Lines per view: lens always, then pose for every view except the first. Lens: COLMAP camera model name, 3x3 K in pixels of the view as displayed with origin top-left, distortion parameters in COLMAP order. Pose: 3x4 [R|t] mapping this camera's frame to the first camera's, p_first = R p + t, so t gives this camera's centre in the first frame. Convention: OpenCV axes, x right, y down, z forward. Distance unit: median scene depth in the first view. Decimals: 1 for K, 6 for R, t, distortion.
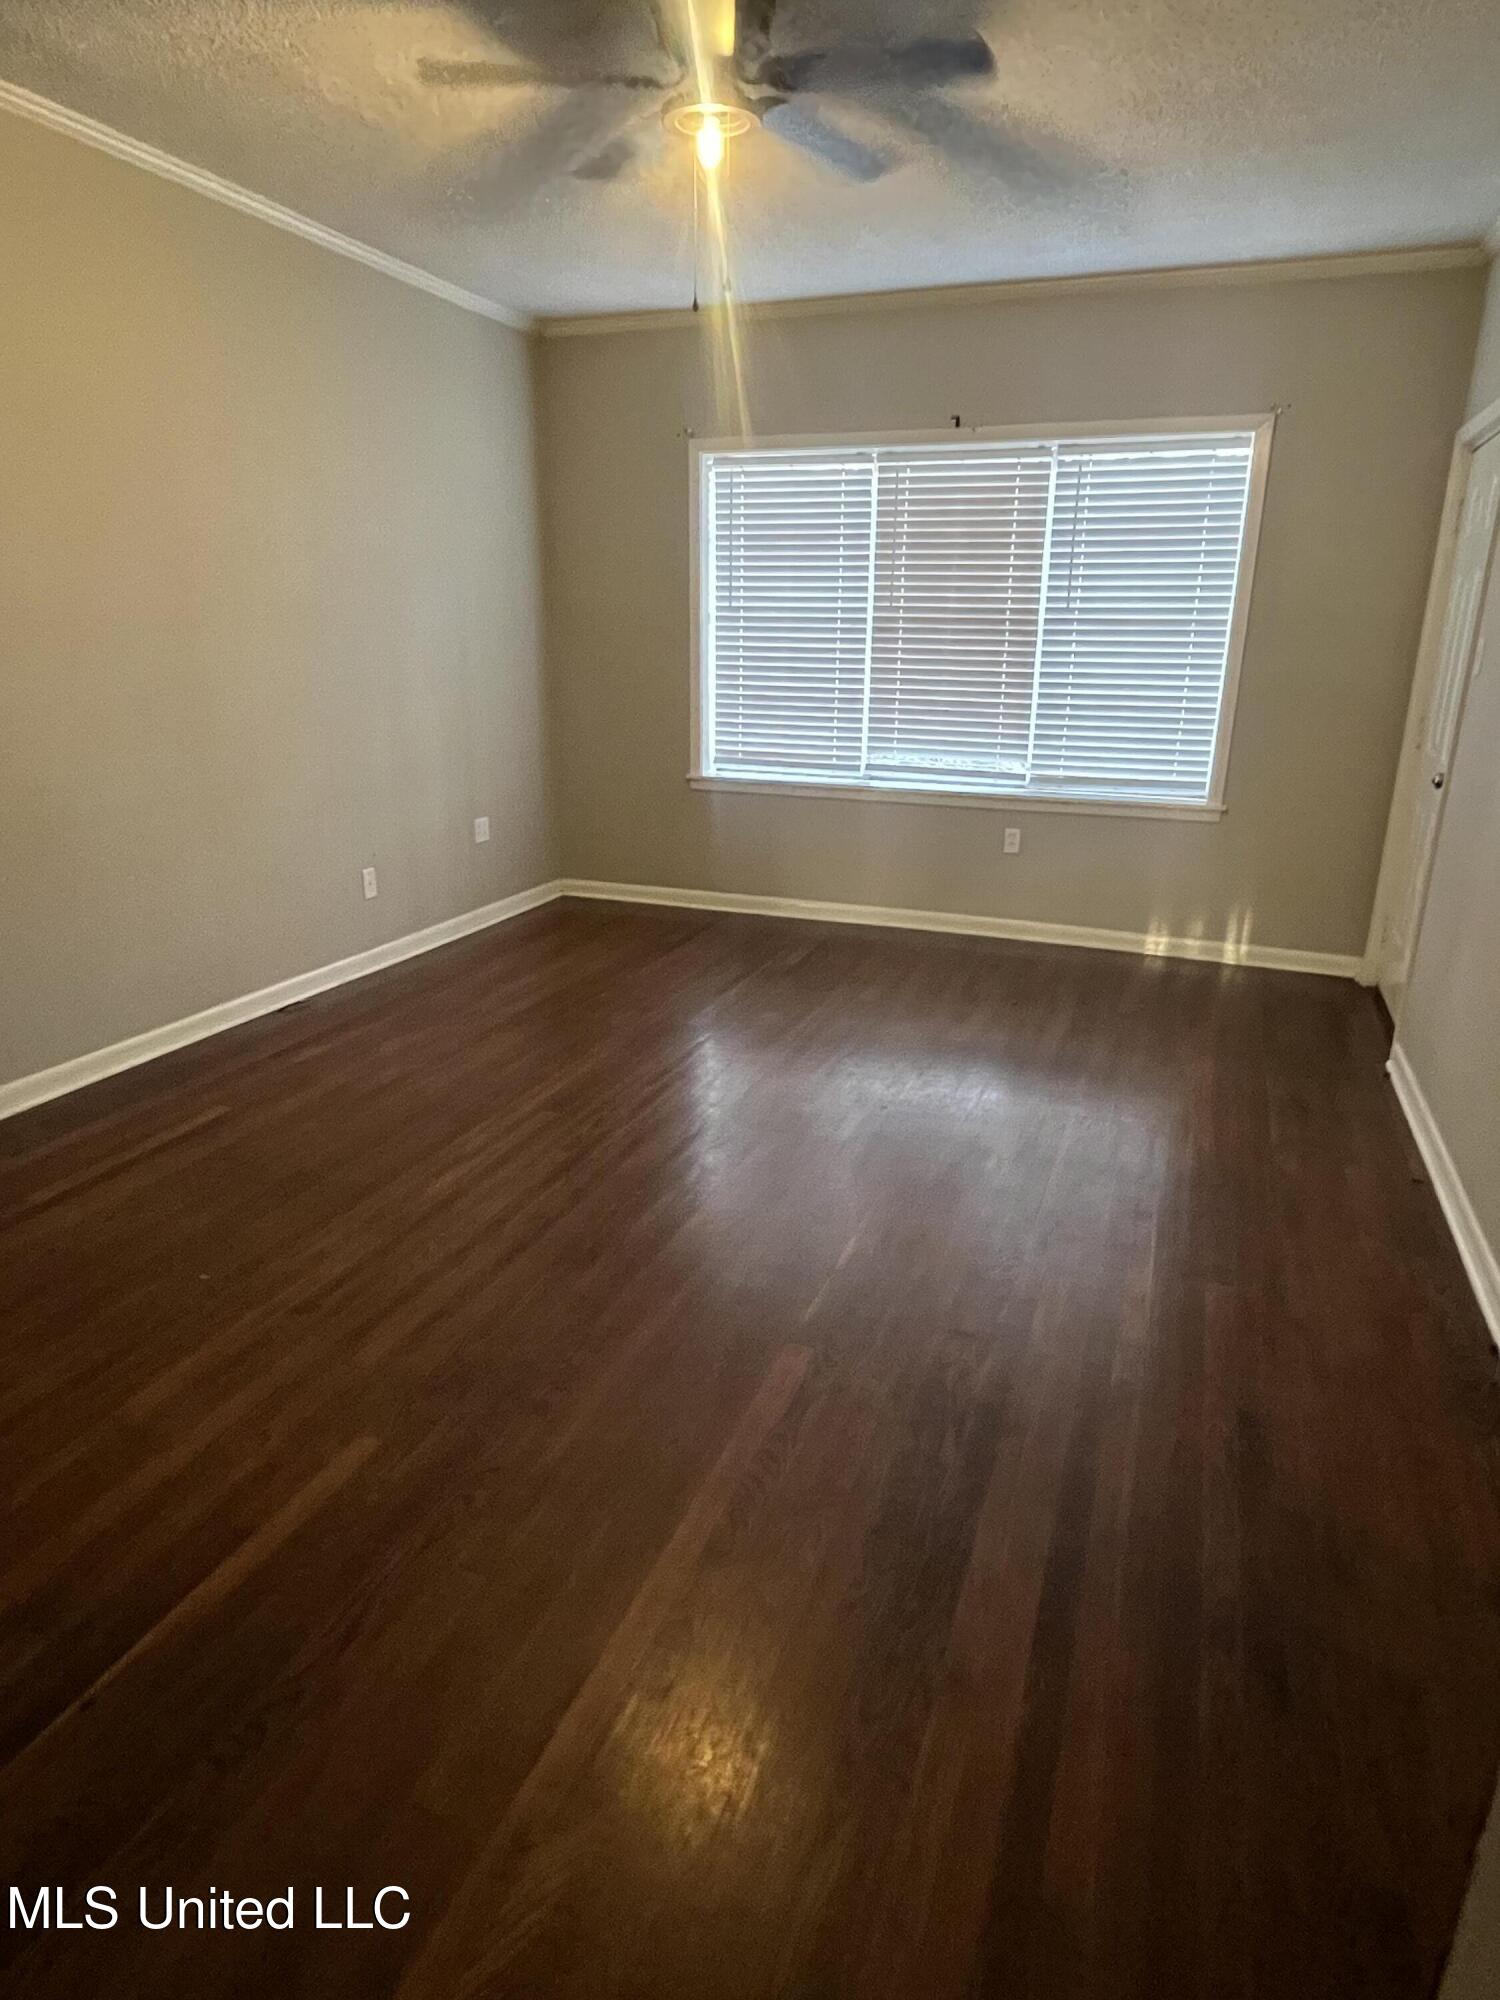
lens RADIAL K [[1172.5, 0, 750.6], [0, 1172.5, 1000.8], [0, 0, 1]] dist [0.001453, -0.000237]
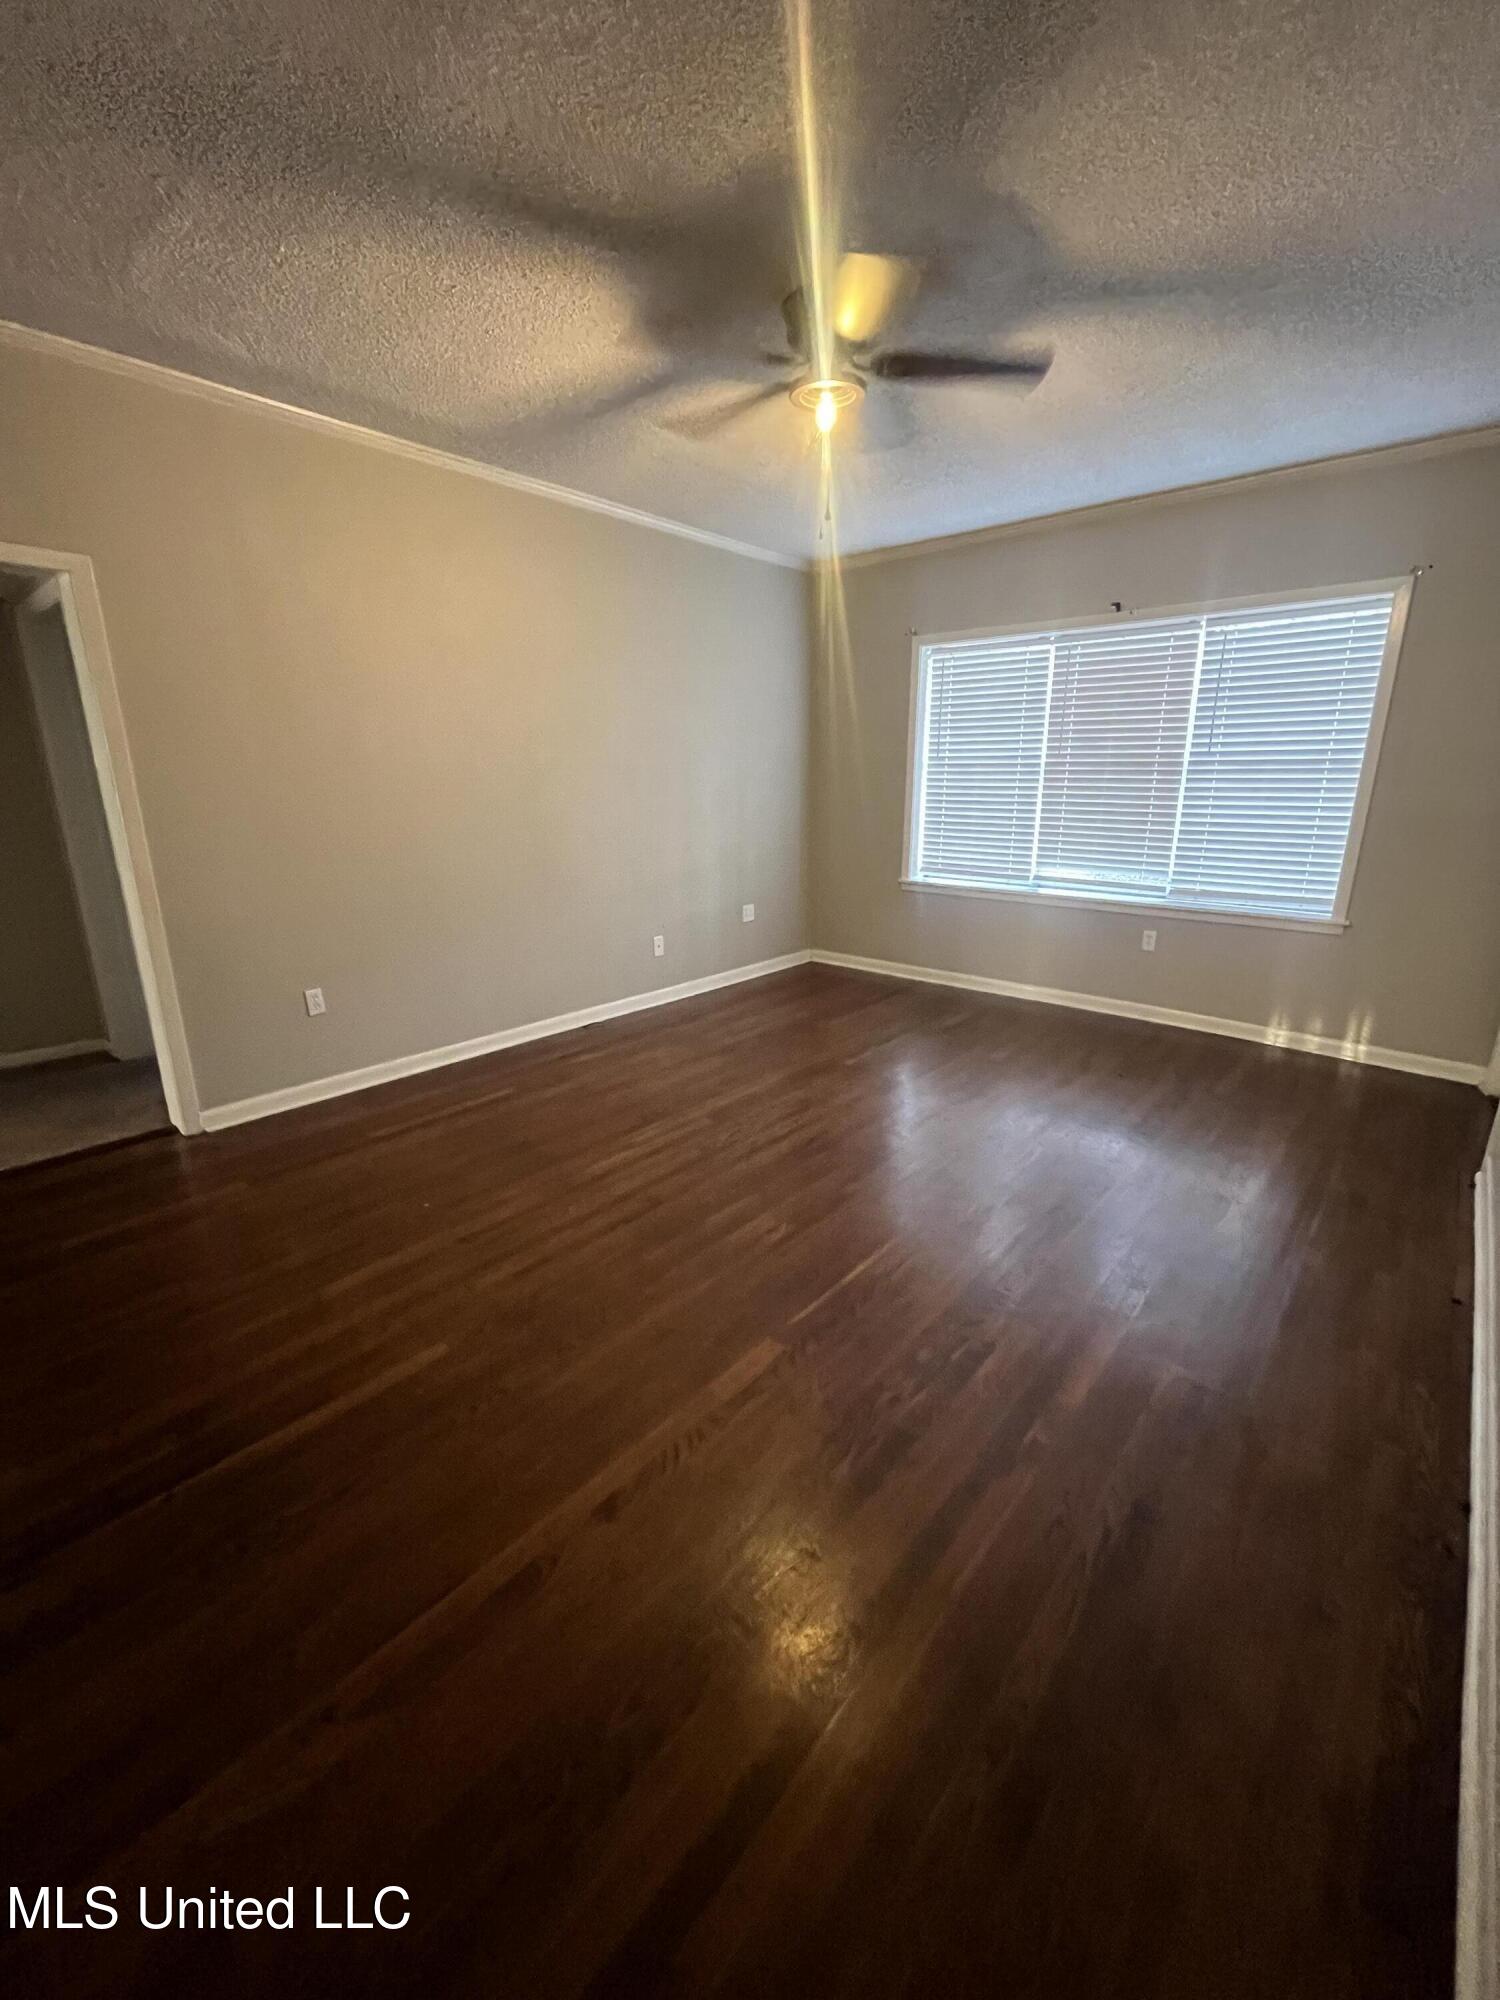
lens RADIAL K [[803.5, 0, 750.4], [0, 803.5, 998.1], [0, 0, 1]] dist [-0.003031, -0.000249]
pose [[0.937882, 0.078602, -0.337934, 0.127412], [-0.091059, 0.995621, -0.021140, -0.022567], [0.334793, 0.050599, 0.940932, 0.079589]]
